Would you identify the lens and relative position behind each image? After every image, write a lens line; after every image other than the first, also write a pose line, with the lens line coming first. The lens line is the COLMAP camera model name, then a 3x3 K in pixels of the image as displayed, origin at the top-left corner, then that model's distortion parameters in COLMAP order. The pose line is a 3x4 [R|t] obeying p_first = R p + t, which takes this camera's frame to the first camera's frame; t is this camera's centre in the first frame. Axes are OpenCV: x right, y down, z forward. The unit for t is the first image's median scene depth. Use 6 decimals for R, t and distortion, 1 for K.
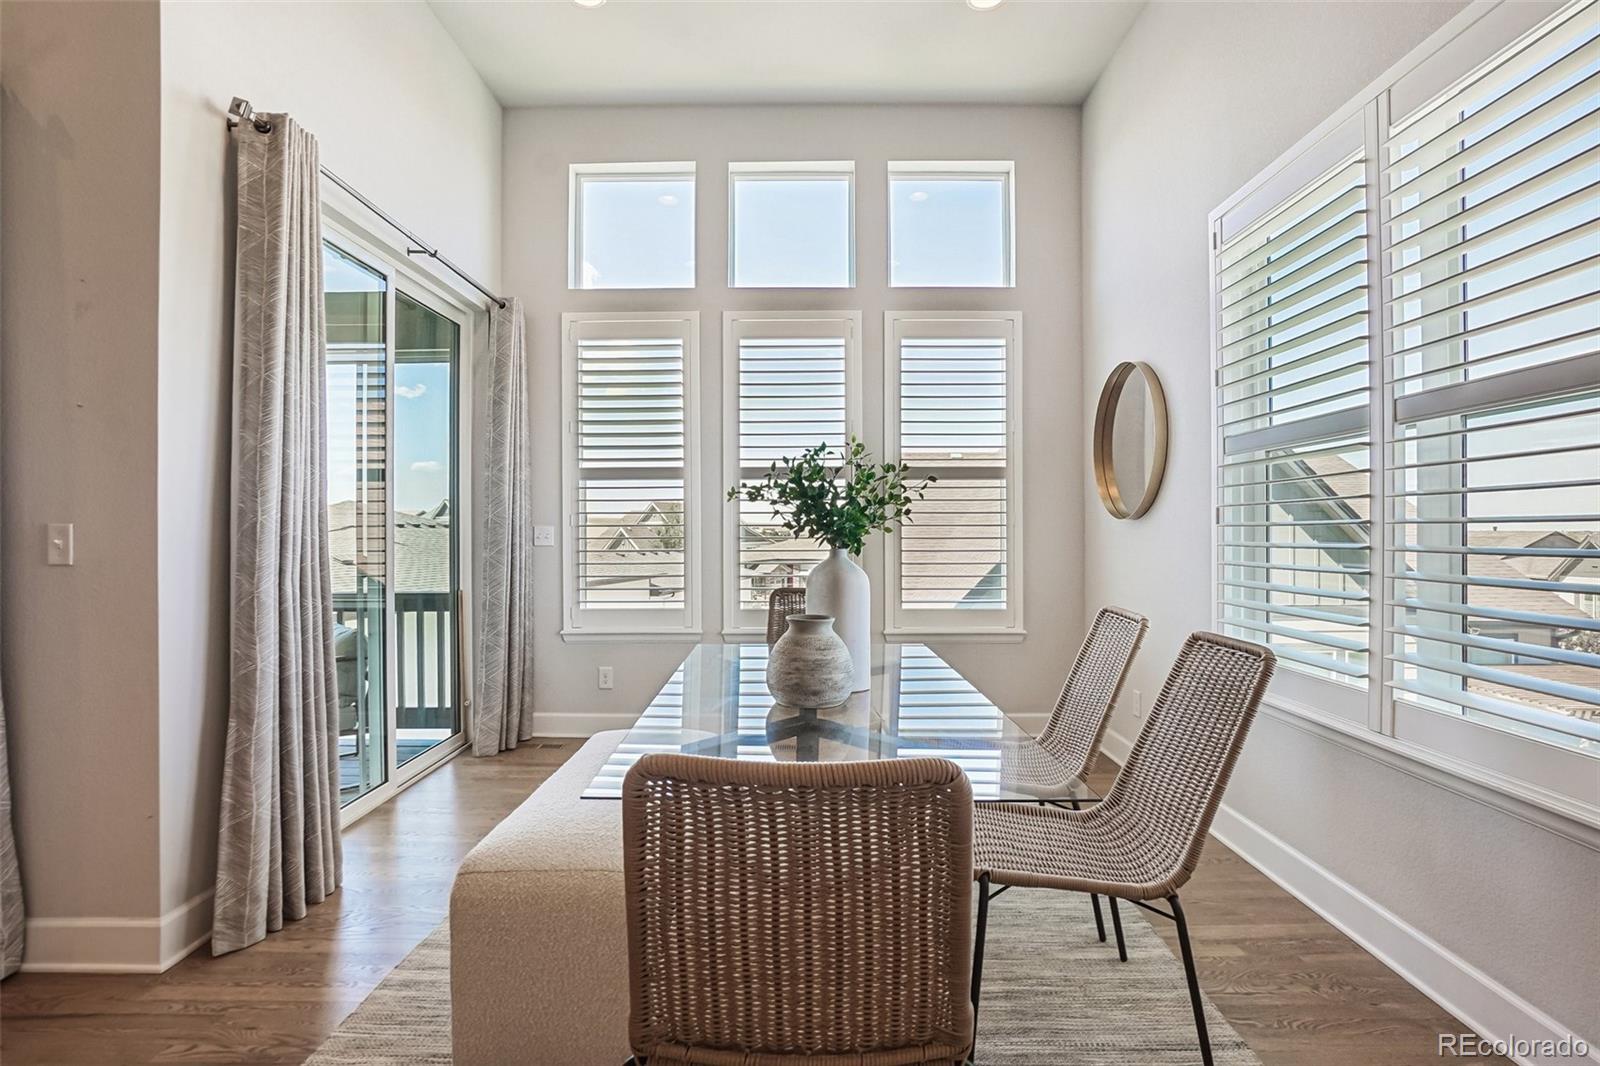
lens RADIAL K [[785.7, 0, 792.7], [0, 785.7, 523.5], [0, 0, 1]] dist [-0.044435, 0.015813]
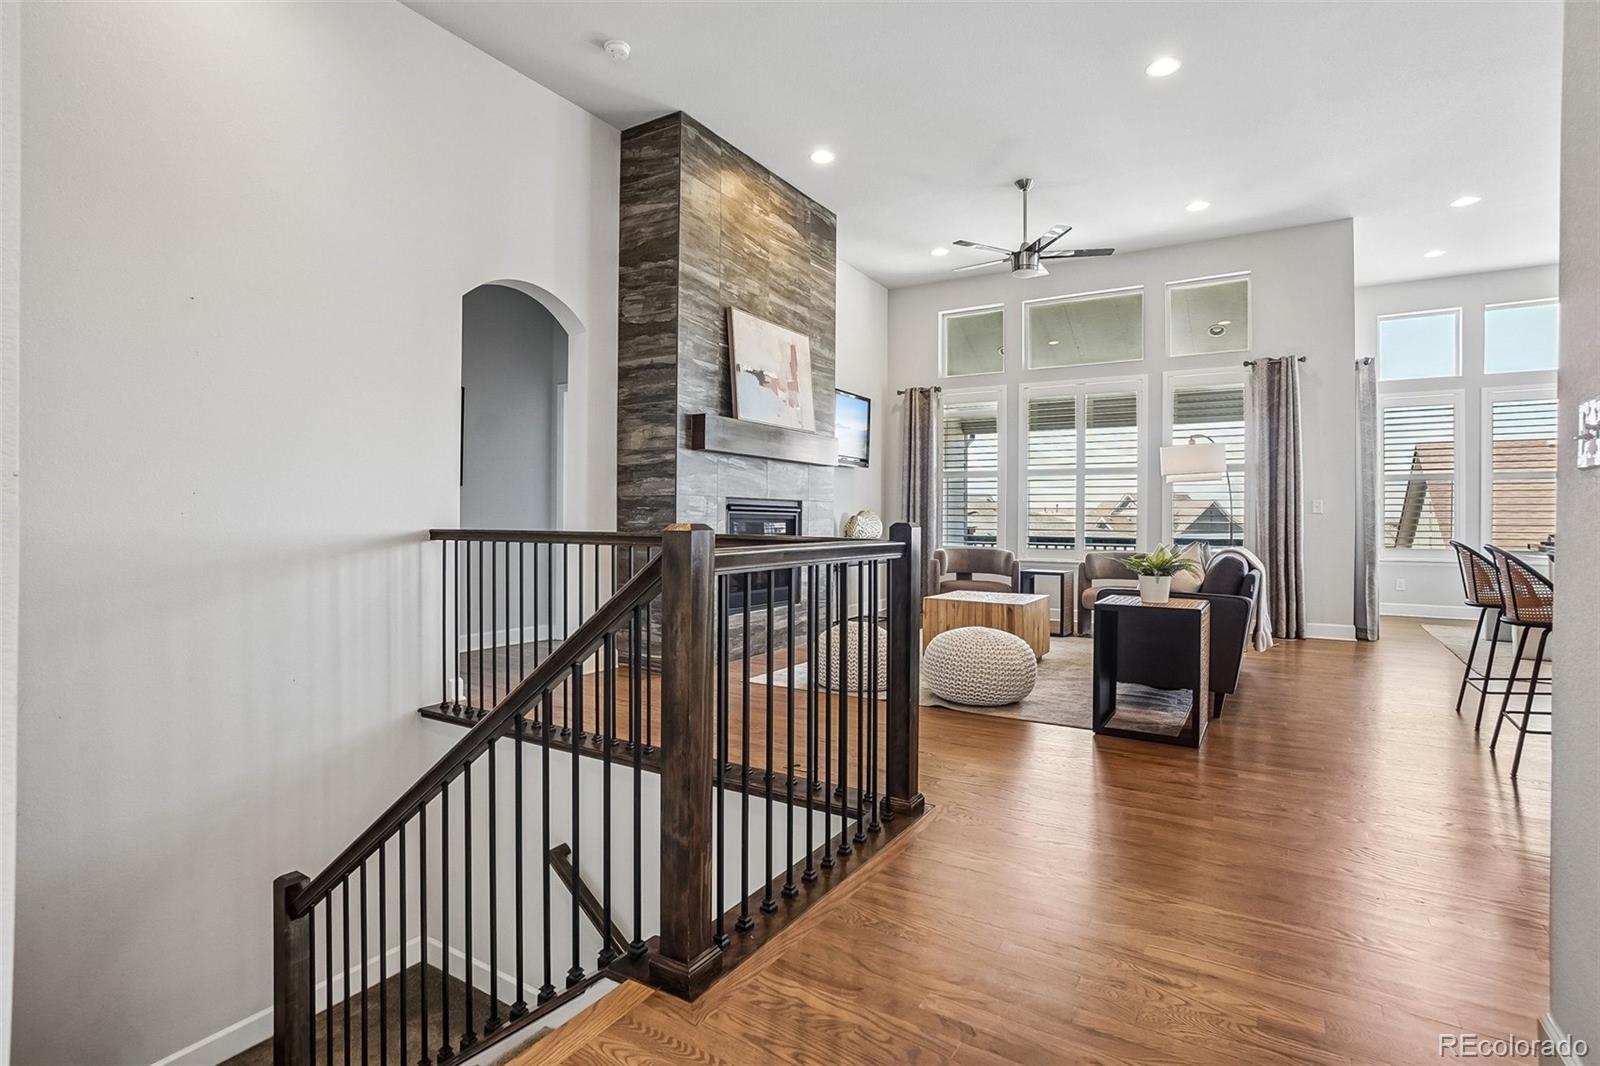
lens RADIAL K [[785.7, 0, 807.5], [0, 785.7, 521.0], [0, 0, 1]] dist [-0.044435, 0.015813]
pose [[0.868751, 0.008683, -0.495172, -0.605209], [-0.004392, 0.999942, 0.009828, 0.032283], [0.495229, -0.006363, 0.868739, -1.434462]]
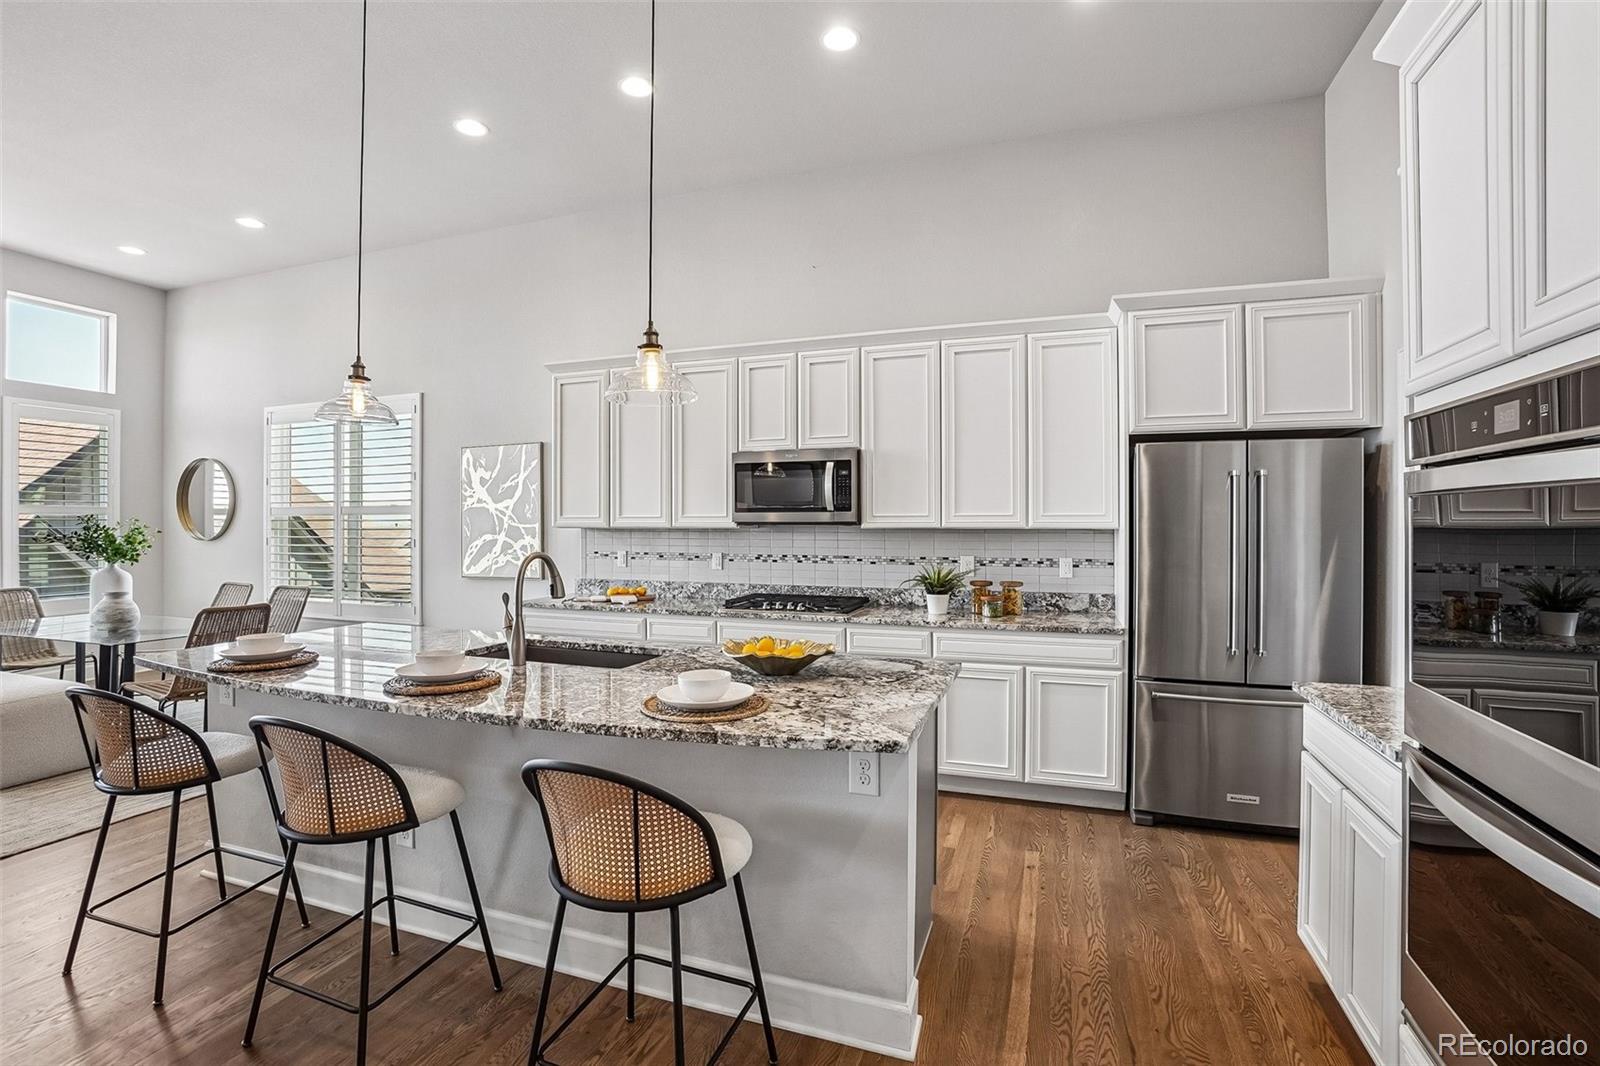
lens RADIAL K [[731.8, 0, 798.7], [0, 731.8, 524.7], [0, 0, 1]] dist [-0.044074, 0.002014]
pose [[0.311206, 0.000370, 0.950343, -0.690361], [-0.008918, 0.999957, 0.002531, -0.058741], [-0.950301, -0.009263, 0.311196, -0.833085]]
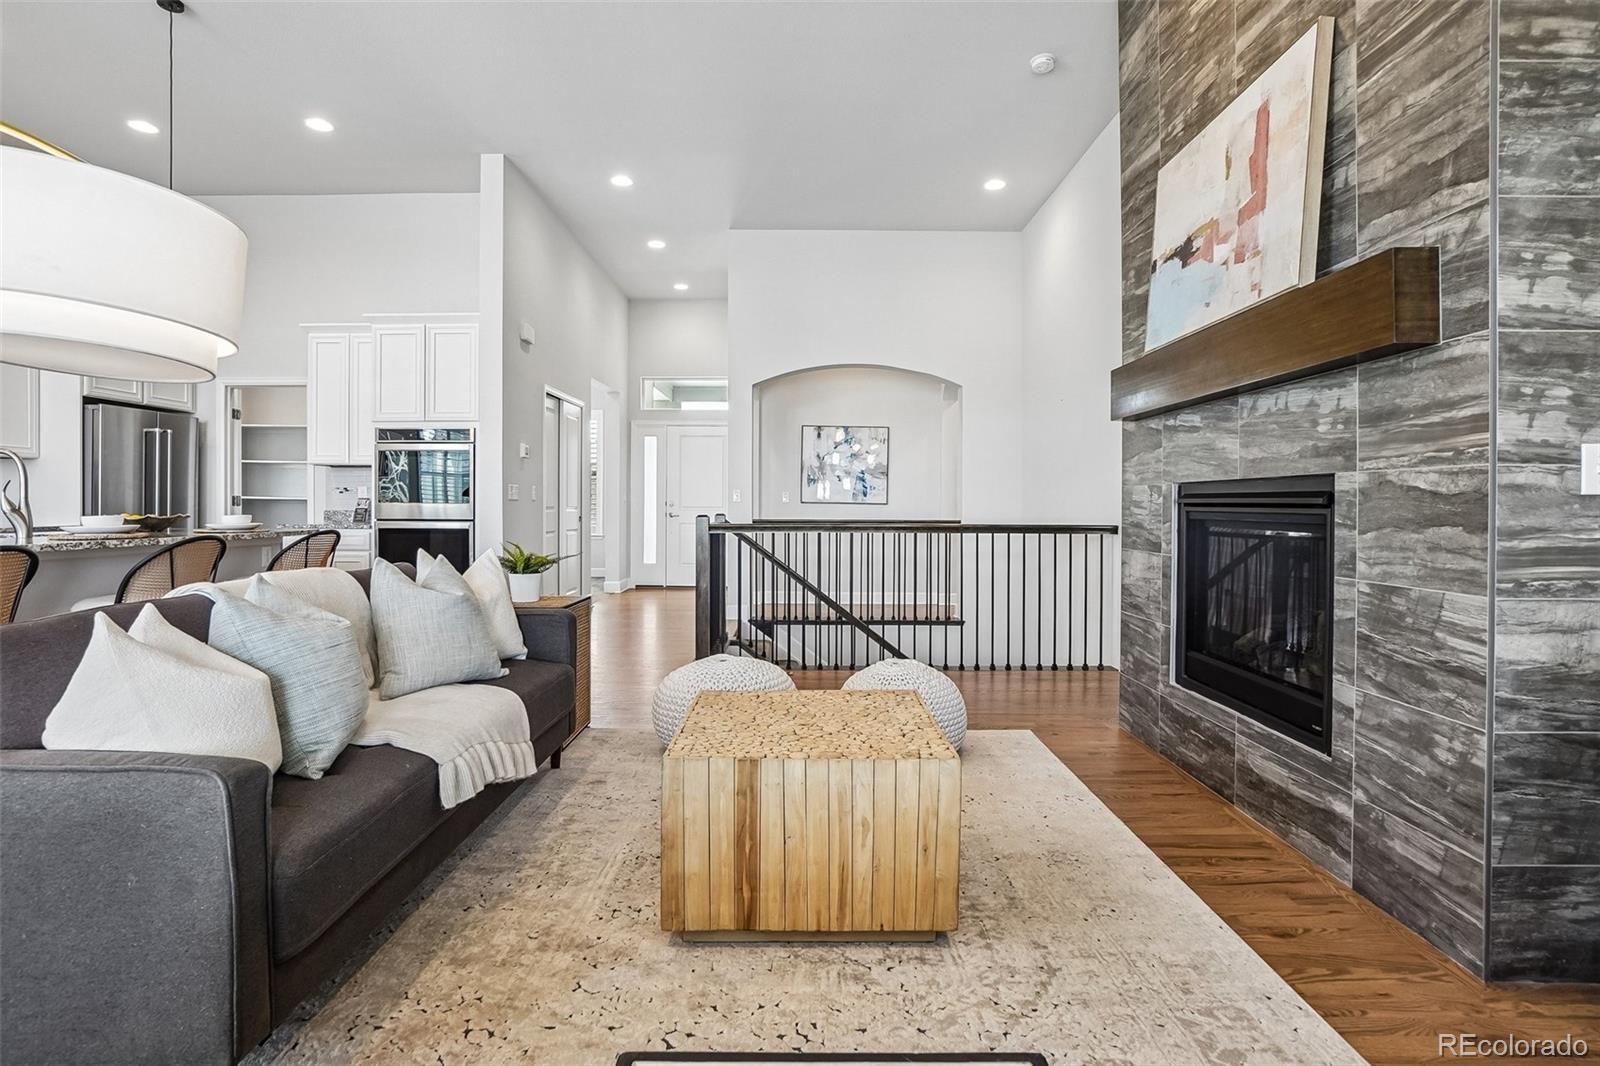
lens RADIAL K [[785.7, 0, 790.9], [0, 785.7, 511.5], [0, 0, 1]] dist [-0.044435, 0.015813]
pose [[-0.999938, -0.000188, -0.011140, -0.979545], [-0.000173, 0.999999, -0.001318, 0.035088], [0.011140, -0.001316, -0.999937, 0.395281]]
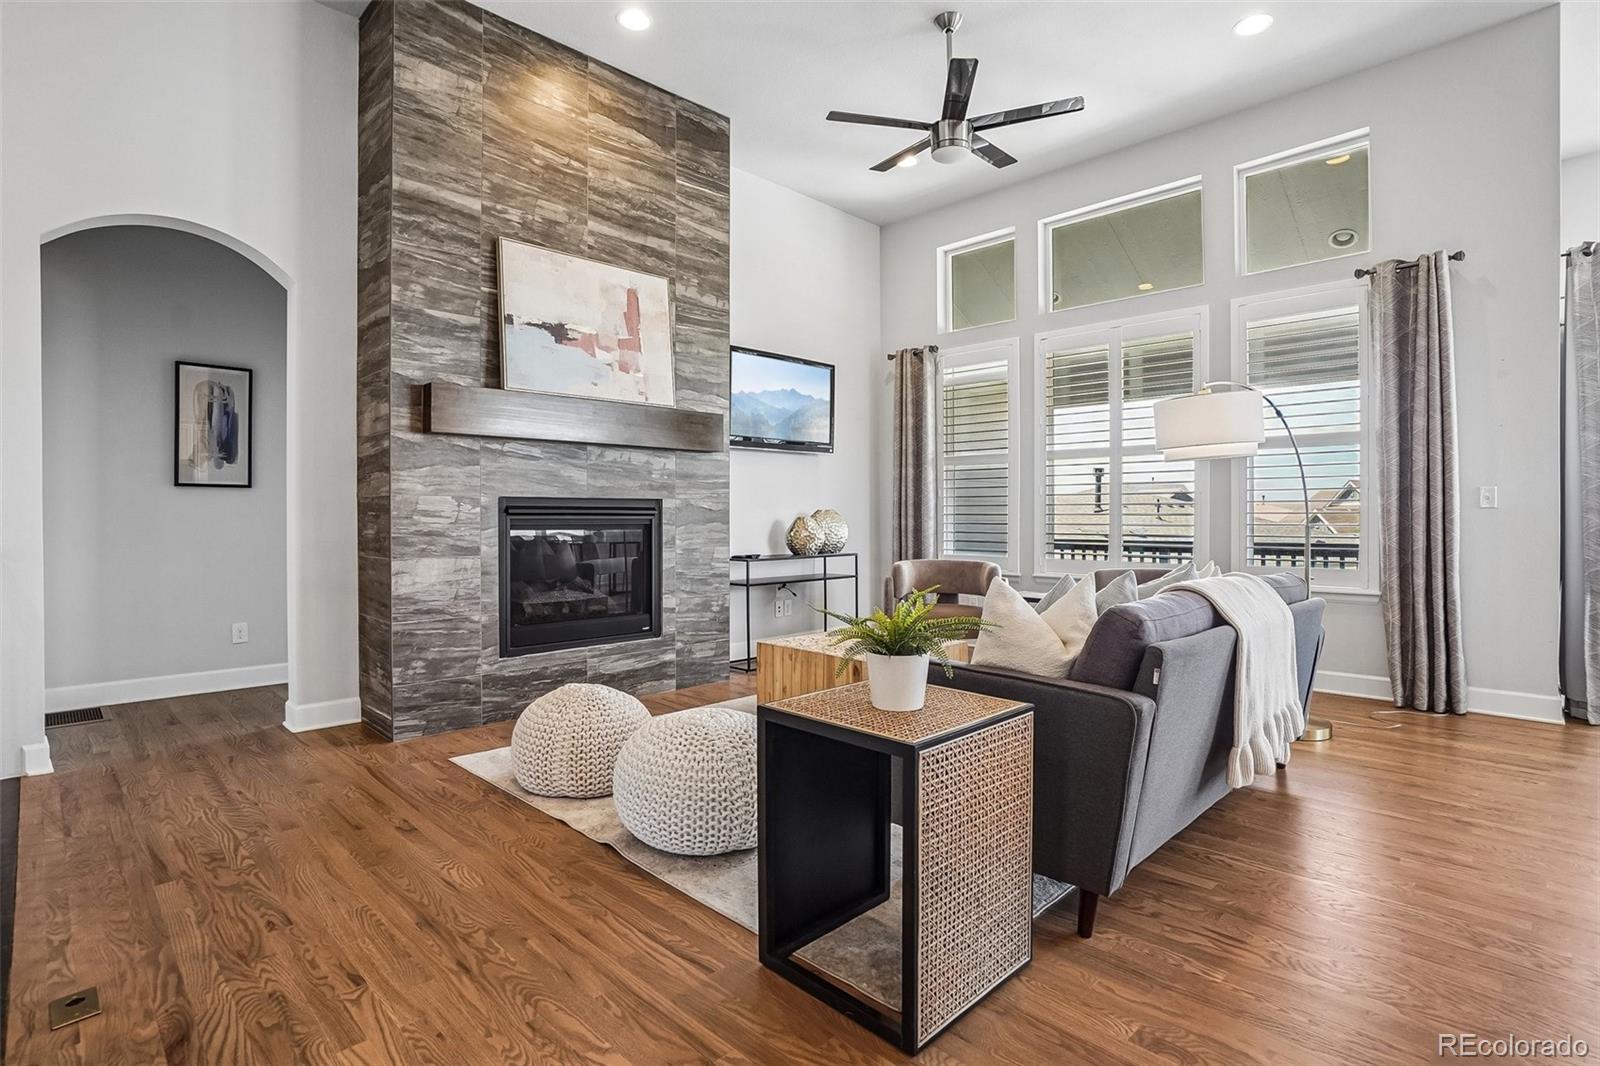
lens RADIAL K [[785.7, 0, 805.9], [0, 785.7, 519.8], [0, 0, 1]] dist [-0.044435, 0.015813]
pose [[0.726525, 0.005173, -0.687121, -0.440247], [0.006331, 0.999879, 0.014222, 0.023207], [0.687111, -0.014683, 0.726404, -0.805786]]
